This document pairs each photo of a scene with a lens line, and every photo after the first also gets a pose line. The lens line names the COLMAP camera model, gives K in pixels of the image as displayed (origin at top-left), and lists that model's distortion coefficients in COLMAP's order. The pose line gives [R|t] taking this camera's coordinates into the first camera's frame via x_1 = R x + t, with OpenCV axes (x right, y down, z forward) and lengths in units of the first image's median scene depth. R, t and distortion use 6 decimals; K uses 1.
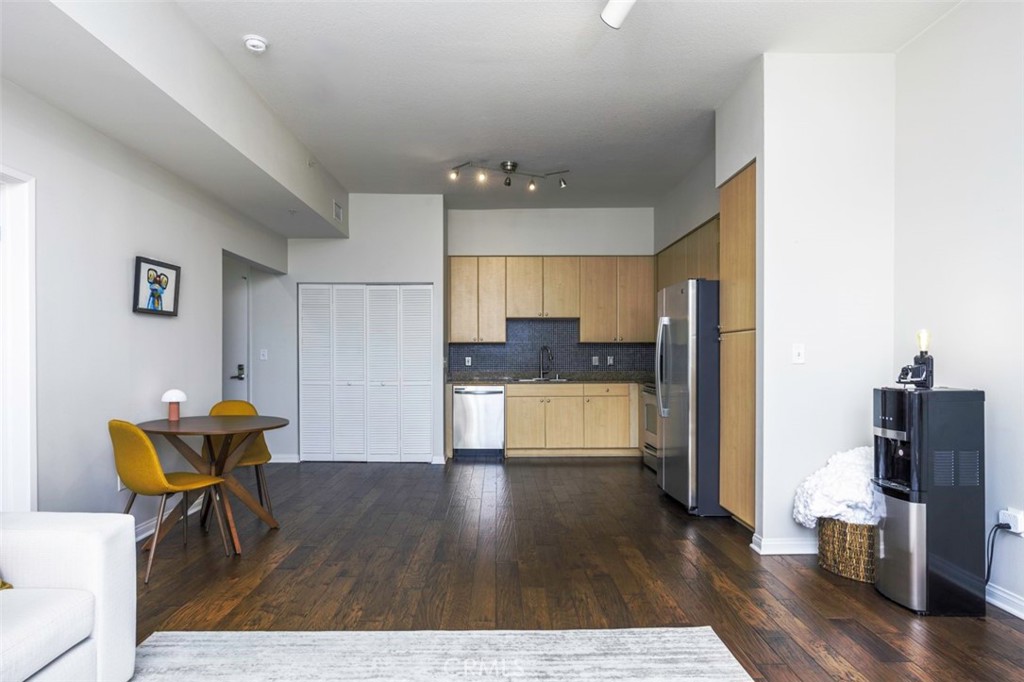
lens RADIAL K [[561.3, 0, 509.4], [0, 561.3, 359.7], [0, 0, 1]] dist [0.000402, 0.000199]
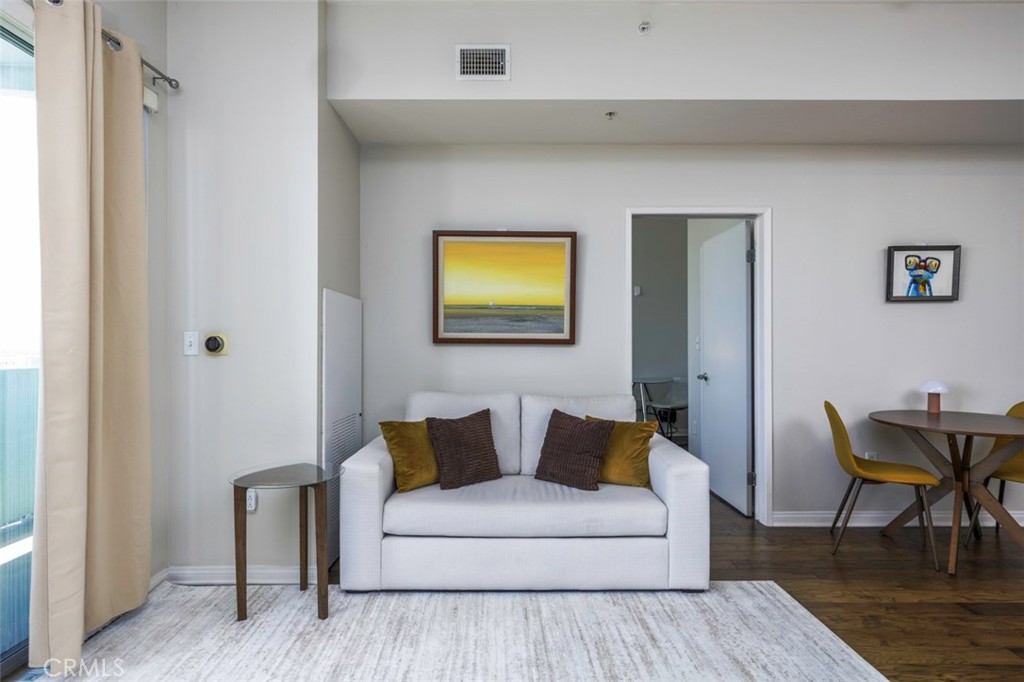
lens RADIAL K [[588.9, 0, 512.0], [0, 588.9, 341.0], [0, 0, 1]] dist [0.000712, 0.000384]
pose [[-0.011681, -0.005444, -0.999917, 0.414677], [-0.005518, 0.999970, -0.005379, -0.002546], [0.999917, 0.005454, -0.011710, 0.326292]]
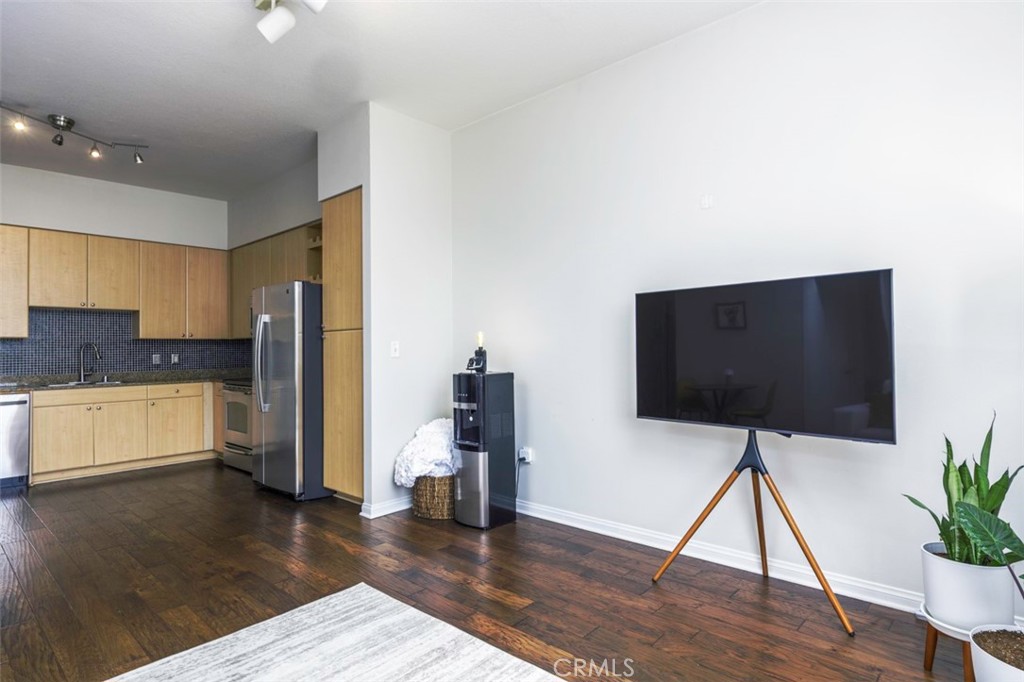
lens RADIAL K [[543.7, 0, 512.0], [0, 543.7, 341.0], [0, 0, 1]] dist [0.000923, 0.000456]
pose [[0.682876, 0.004485, 0.730521, -0.182415], [0.015824, 0.999656, -0.020929, 0.000120], [-0.730363, 0.025851, 0.682570, -0.010847]]
